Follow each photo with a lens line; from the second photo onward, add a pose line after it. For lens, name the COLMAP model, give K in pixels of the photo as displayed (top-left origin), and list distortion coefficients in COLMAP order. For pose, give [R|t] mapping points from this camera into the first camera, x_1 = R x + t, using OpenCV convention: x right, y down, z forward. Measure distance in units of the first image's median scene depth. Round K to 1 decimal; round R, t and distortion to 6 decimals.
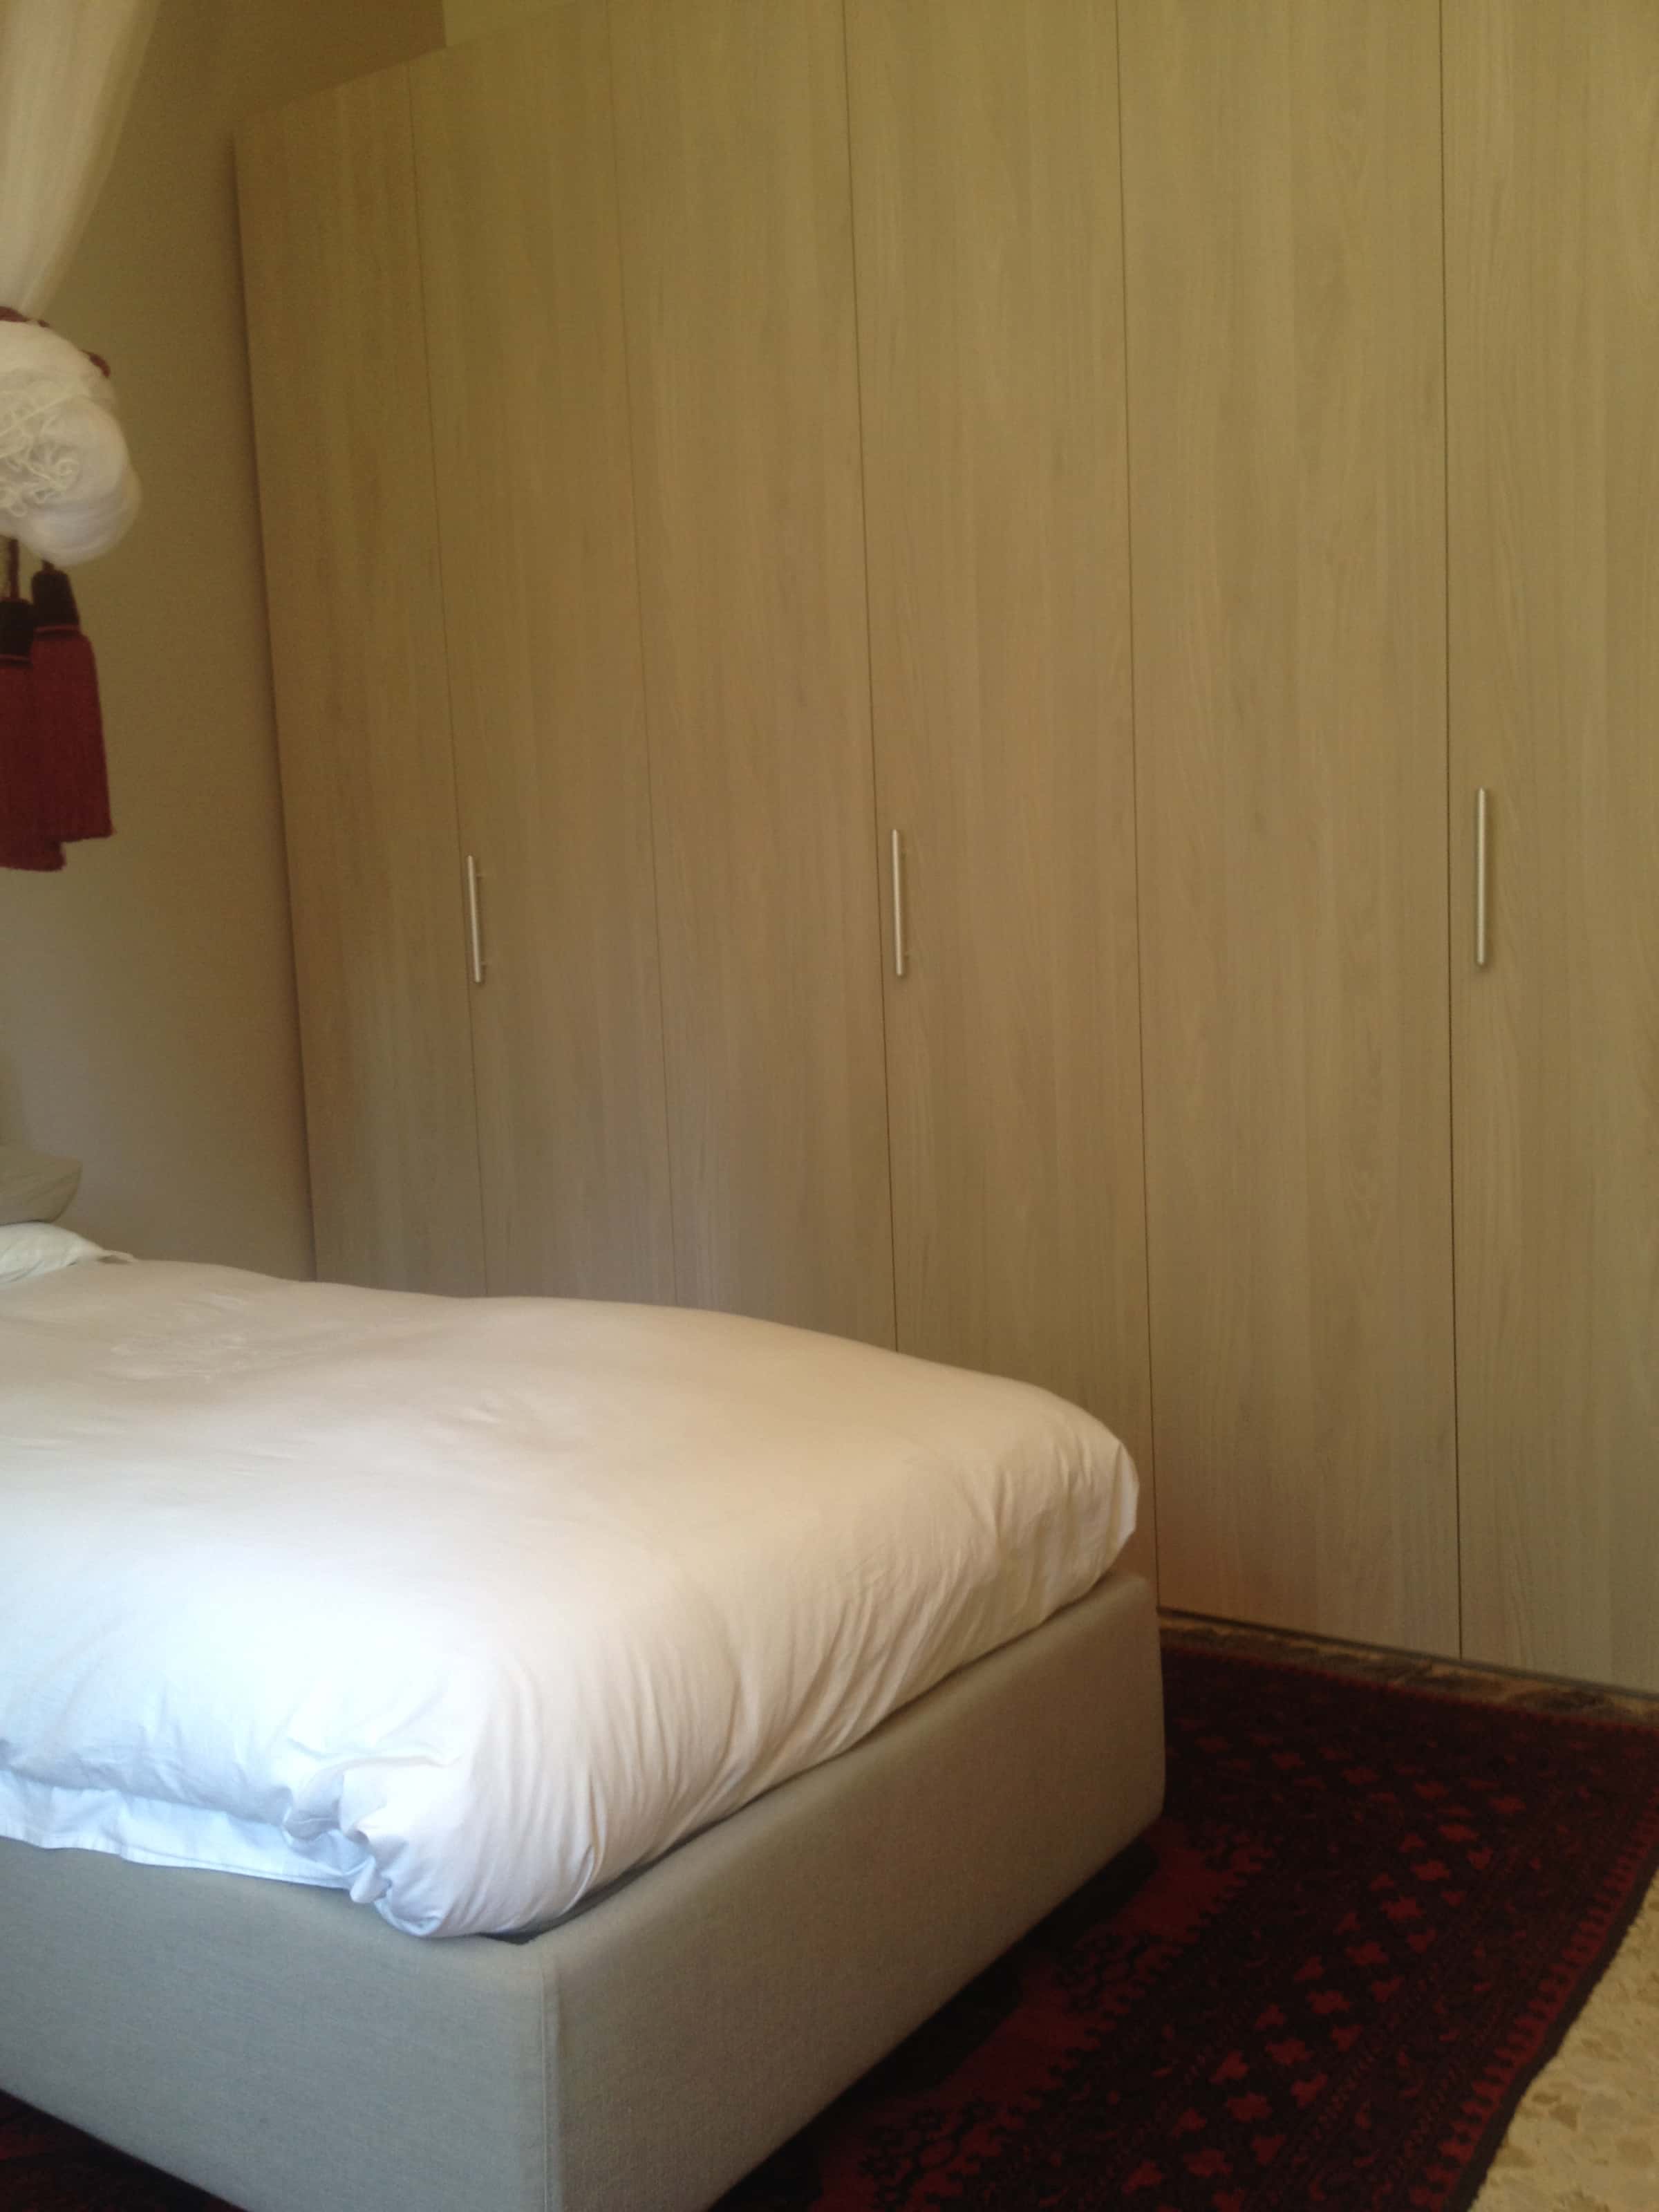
lens RADIAL K [[2024.4, 0, 826.9], [0, 2024.4, 1102.8], [0, 0, 1]] dist [0.033702, 0.000000]
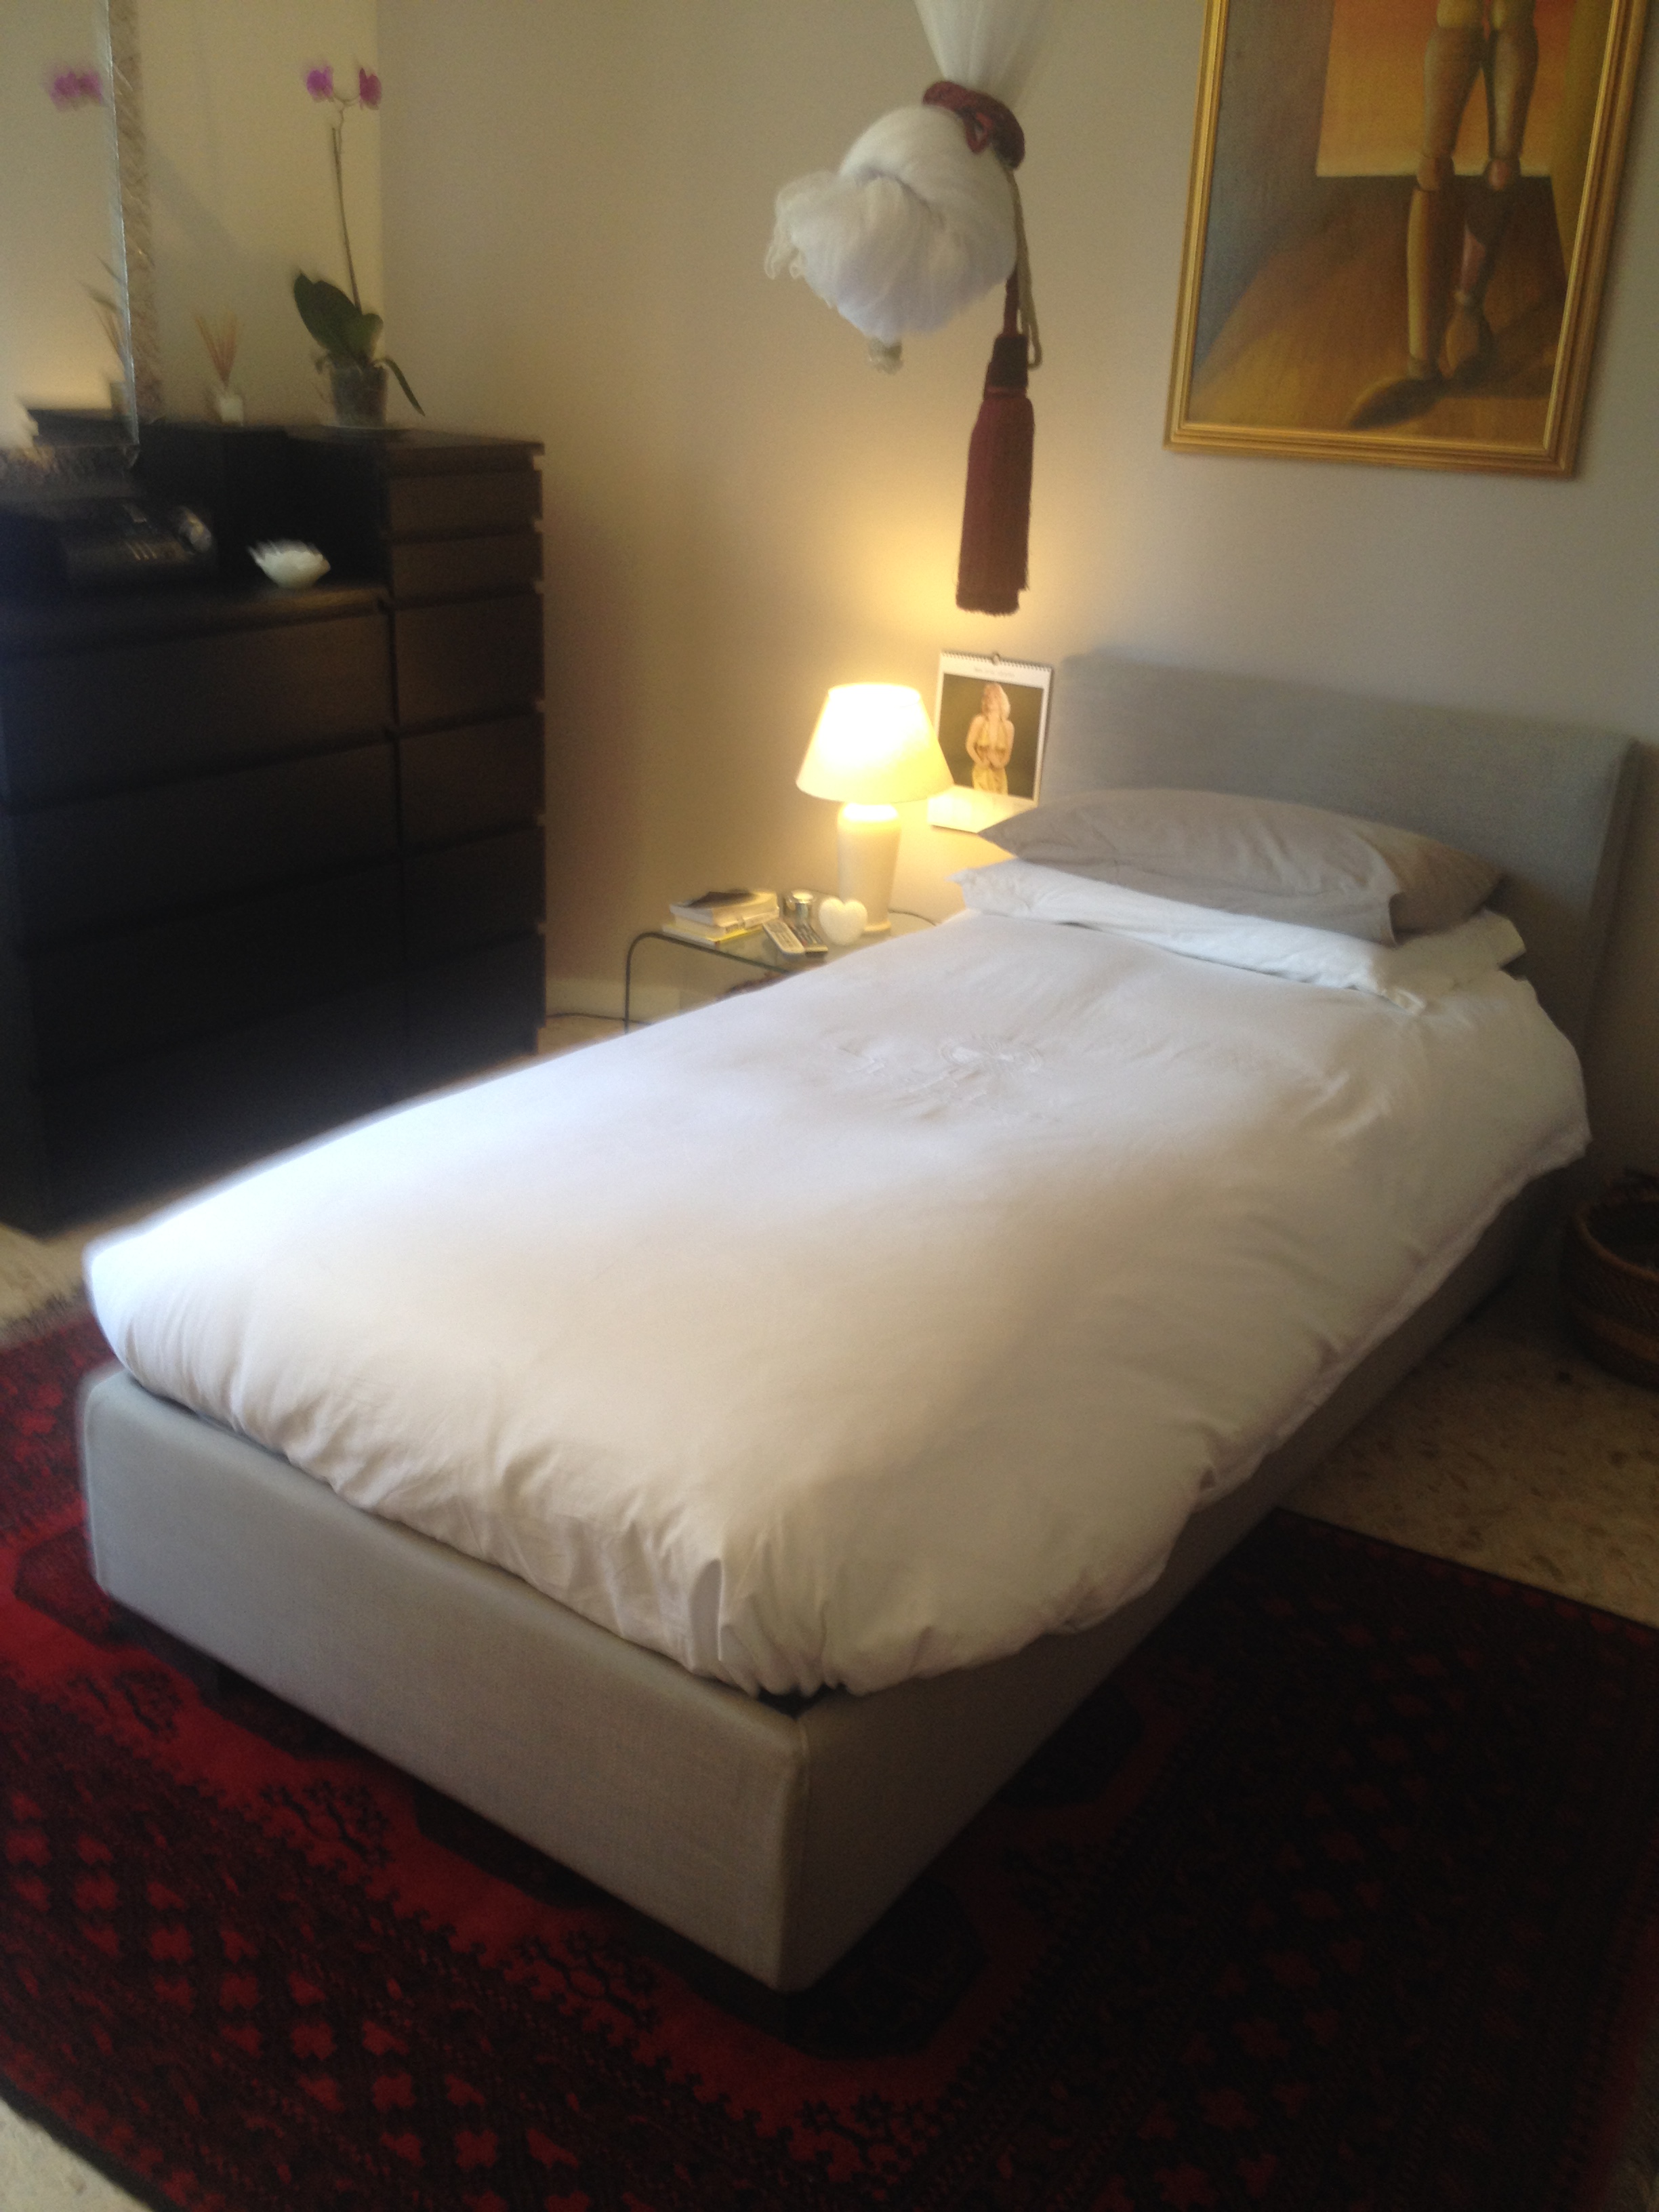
lens RADIAL K [[2024.4, 0, 816.2], [0, 2024.4, 1124.8], [0, 0, 1]] dist [0.033702, 0.000000]
pose [[-0.011313, 0.403067, -0.915101, 0.885679], [-0.125699, 0.907326, 0.401197, -0.348665], [0.992004, 0.119566, 0.040400, 1.058592]]
